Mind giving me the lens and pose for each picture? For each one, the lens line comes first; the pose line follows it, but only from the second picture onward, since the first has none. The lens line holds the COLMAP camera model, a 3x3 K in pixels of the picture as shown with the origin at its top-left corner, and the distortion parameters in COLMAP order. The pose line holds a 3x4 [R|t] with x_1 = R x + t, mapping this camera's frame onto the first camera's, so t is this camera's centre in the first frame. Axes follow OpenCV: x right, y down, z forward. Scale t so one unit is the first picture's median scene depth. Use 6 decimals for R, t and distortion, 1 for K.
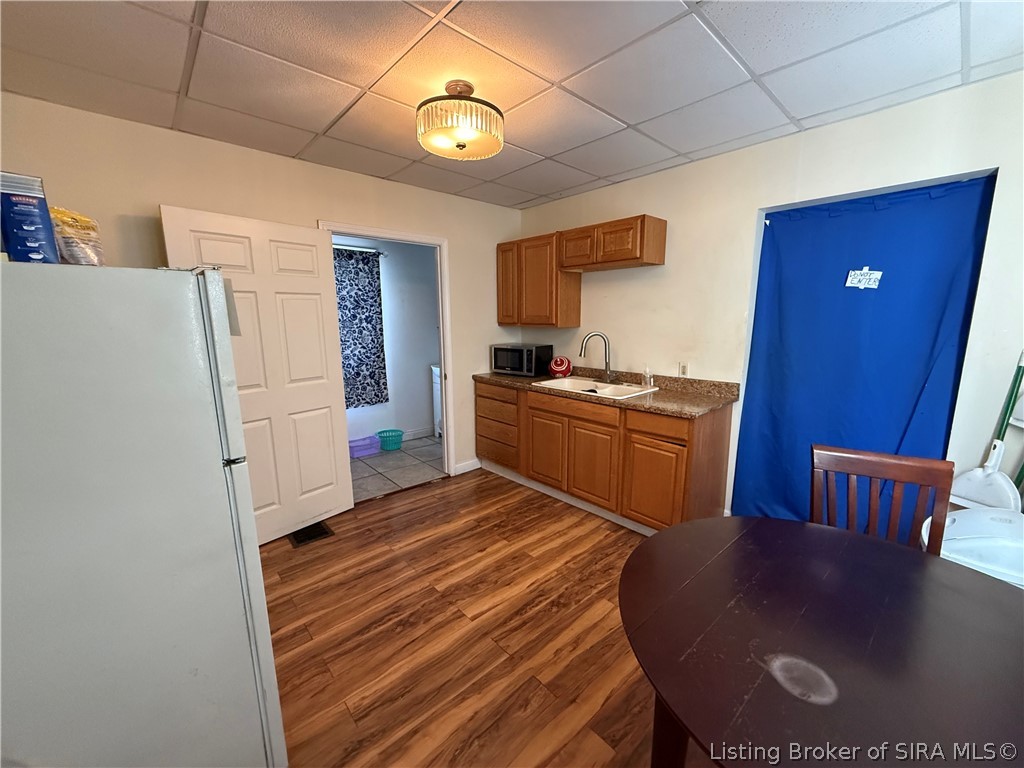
lens RADIAL K [[406.3, 0, 510.7], [0, 406.3, 384.5], [0, 0, 1]] dist [0.000985, -0.000021]
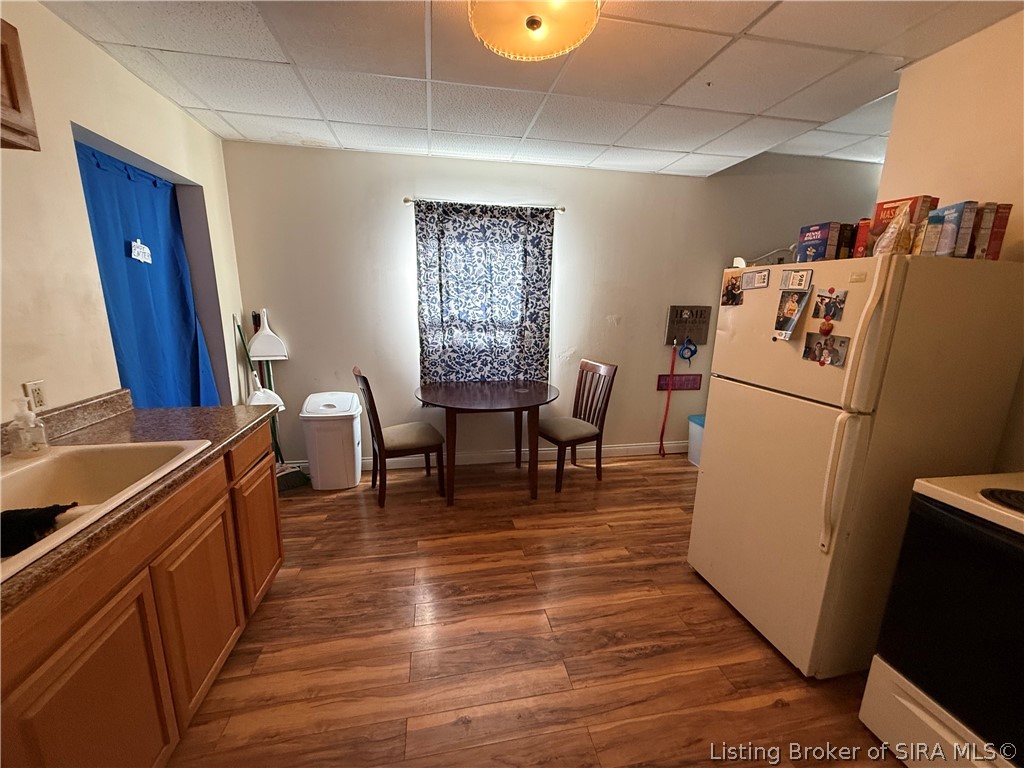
lens RADIAL K [[406.3, 0, 510.7], [0, 406.3, 384.5], [0, 0, 1]] dist [0.000985, -0.000021]
pose [[-0.853001, -0.110000, 0.510185, -0.350495], [0.079419, 0.938795, 0.335197, -0.192334], [-0.515831, 0.326442, -0.792057, 1.243165]]
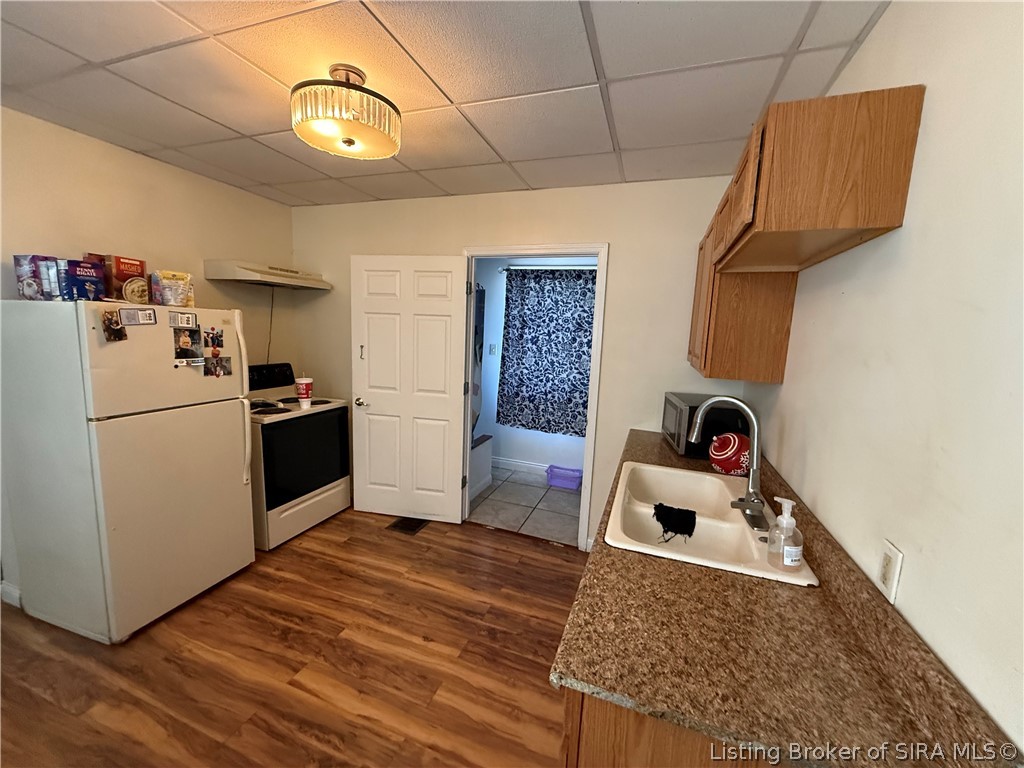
lens RADIAL K [[406.3, 0, 510.7], [0, 406.3, 384.5], [0, 0, 1]] dist [0.000985, -0.000021]
pose [[0.469223, 0.147595, -0.870658, 0.612219], [-0.193139, 0.979216, 0.061910, -0.151941], [0.861700, 0.139108, 0.487977, 0.683006]]
